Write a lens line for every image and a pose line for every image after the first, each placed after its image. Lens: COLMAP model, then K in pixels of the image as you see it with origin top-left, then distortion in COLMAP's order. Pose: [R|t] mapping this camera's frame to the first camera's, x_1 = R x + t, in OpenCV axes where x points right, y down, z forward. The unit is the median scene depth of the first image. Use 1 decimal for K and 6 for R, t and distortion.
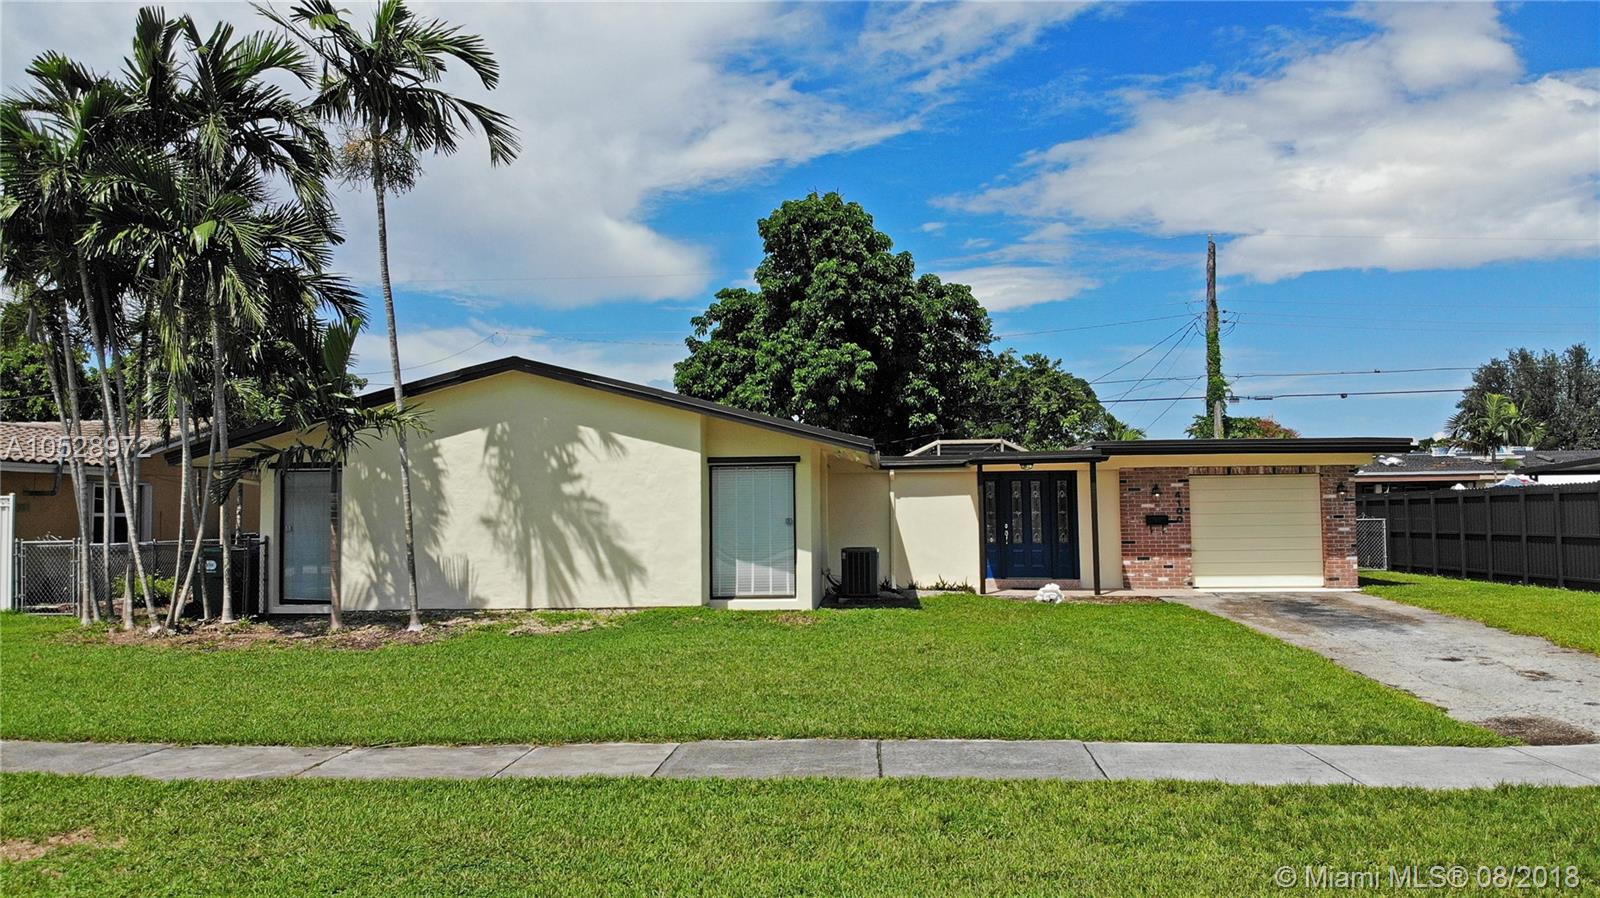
lens RADIAL K [[1169.5, 0, 747.0], [0, 1169.5, 436.4], [0, 0, 1]] dist [0.113082, -0.293285]
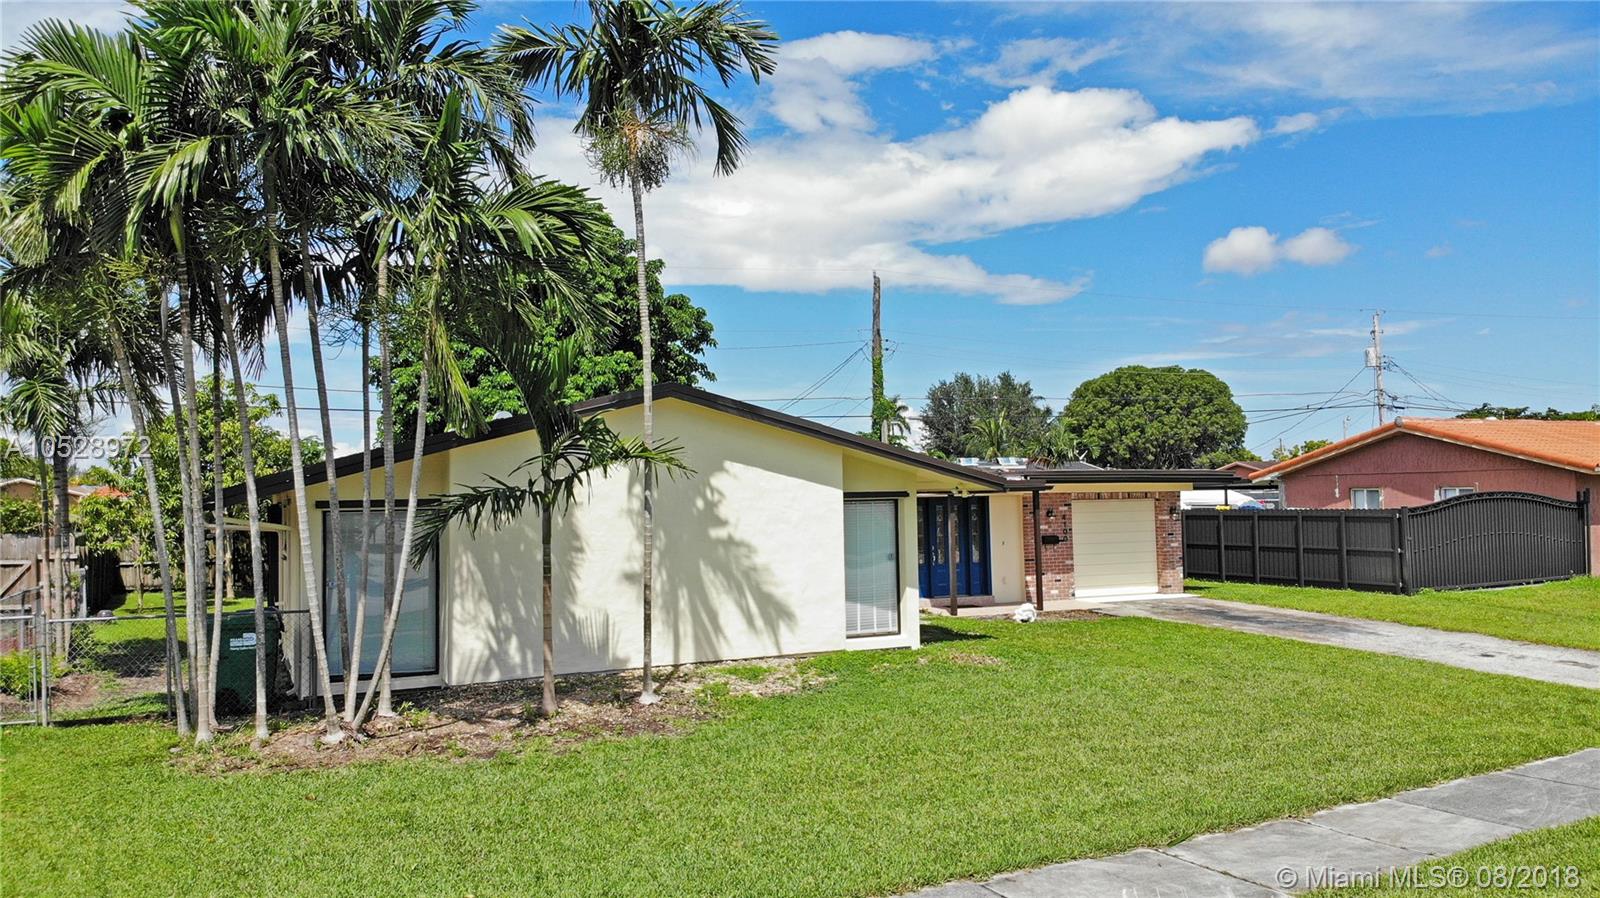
lens RADIAL K [[1182.1, 0, 800.0], [0, 1182.1, 449.0], [0, 0, 1]] dist [0.157105, -0.298293]
pose [[0.839815, 0.015080, 0.542664, -0.484616], [-0.025585, 0.999603, 0.011816, -0.023996], [-0.542270, -0.023807, 0.839867, 0.170624]]
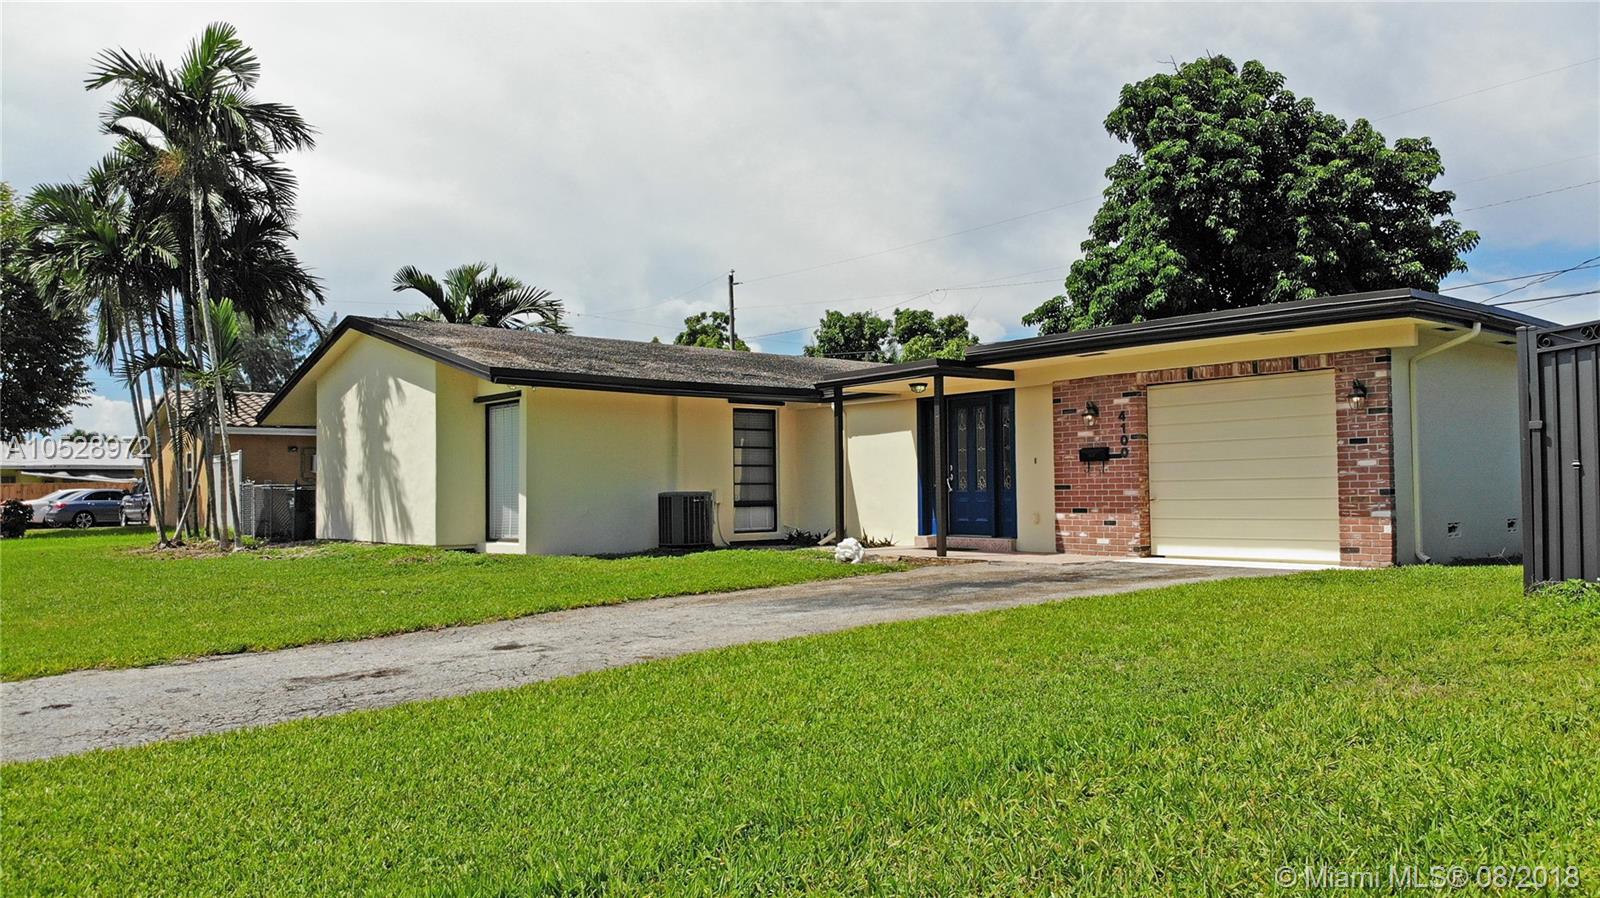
lens RADIAL K [[1169.5, 0, 747.0], [0, 1169.5, 436.4], [0, 0, 1]] dist [0.113082, -0.293285]
pose [[0.705626, -0.033596, -0.707788, 0.693392], [0.050562, 0.998716, 0.003002, 0.048813], [0.706778, -0.037906, 0.706419, 0.382913]]
